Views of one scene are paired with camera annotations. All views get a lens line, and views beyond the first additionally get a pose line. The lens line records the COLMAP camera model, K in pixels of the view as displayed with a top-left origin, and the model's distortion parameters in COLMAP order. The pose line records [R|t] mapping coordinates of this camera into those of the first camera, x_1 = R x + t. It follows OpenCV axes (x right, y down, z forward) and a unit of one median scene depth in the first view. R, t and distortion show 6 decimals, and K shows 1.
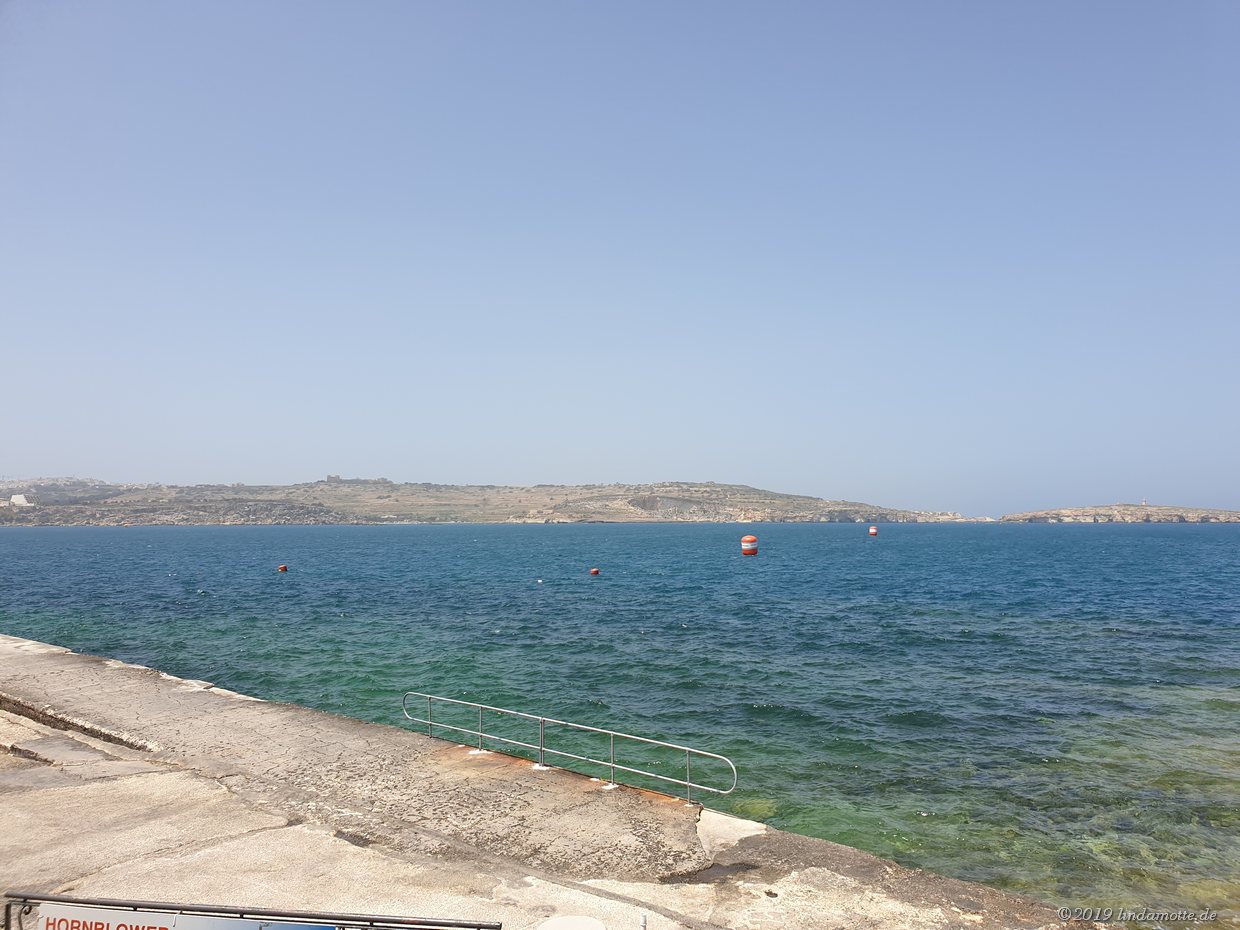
lens RADIAL K [[972.5, 0, 628.2], [0, 972.5, 456.4], [0, 0, 1]] dist [0.015040, 0.004456]
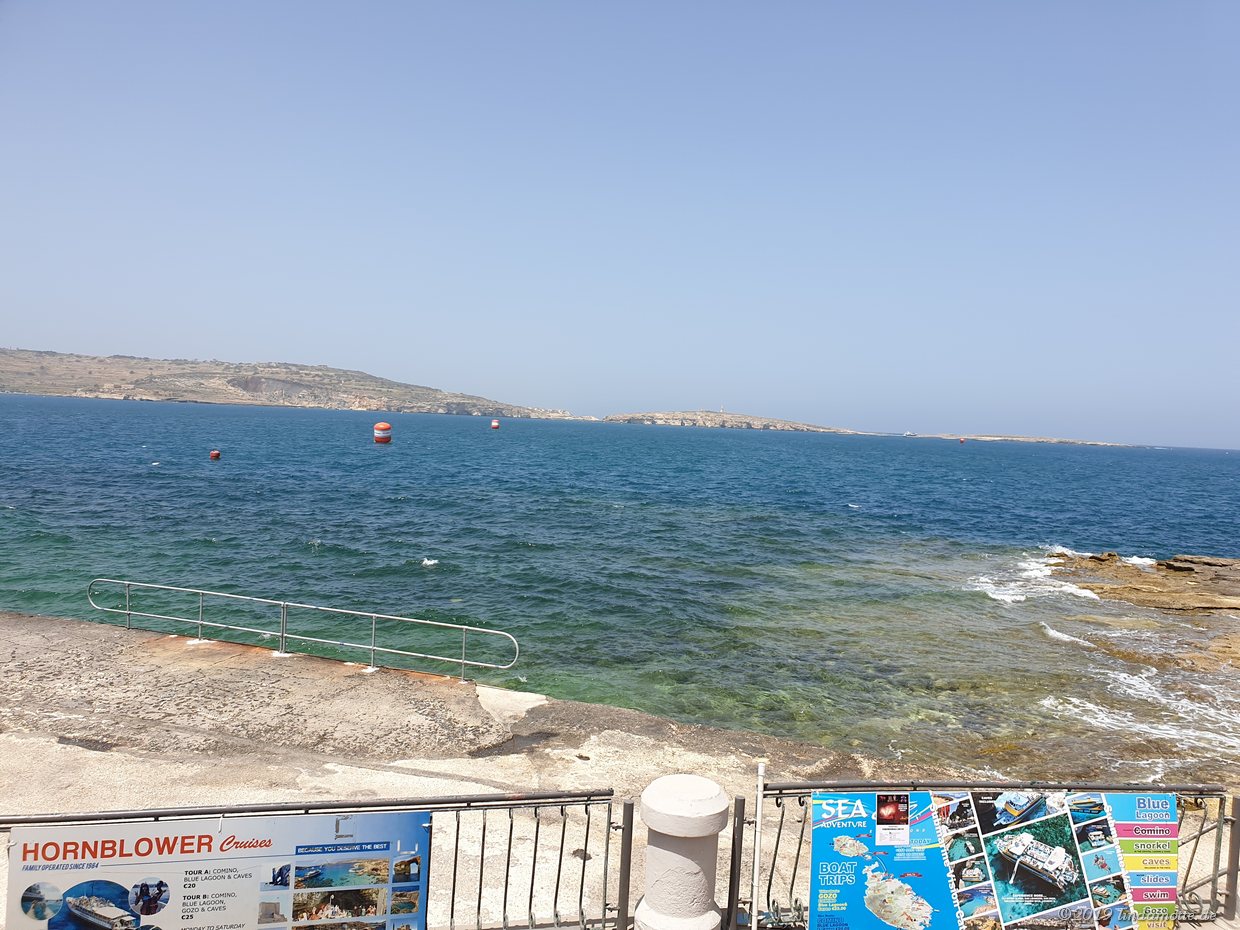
lens RADIAL K [[972.5, 0, 638.2], [0, 972.5, 456.9], [0, 0, 1]] dist [0.015040, 0.004456]
pose [[0.919001, 0.031439, 0.393001, -0.170336], [-0.074925, 0.992577, 0.095802, 0.024973], [-0.387071, -0.117487, 0.914534, 0.060297]]
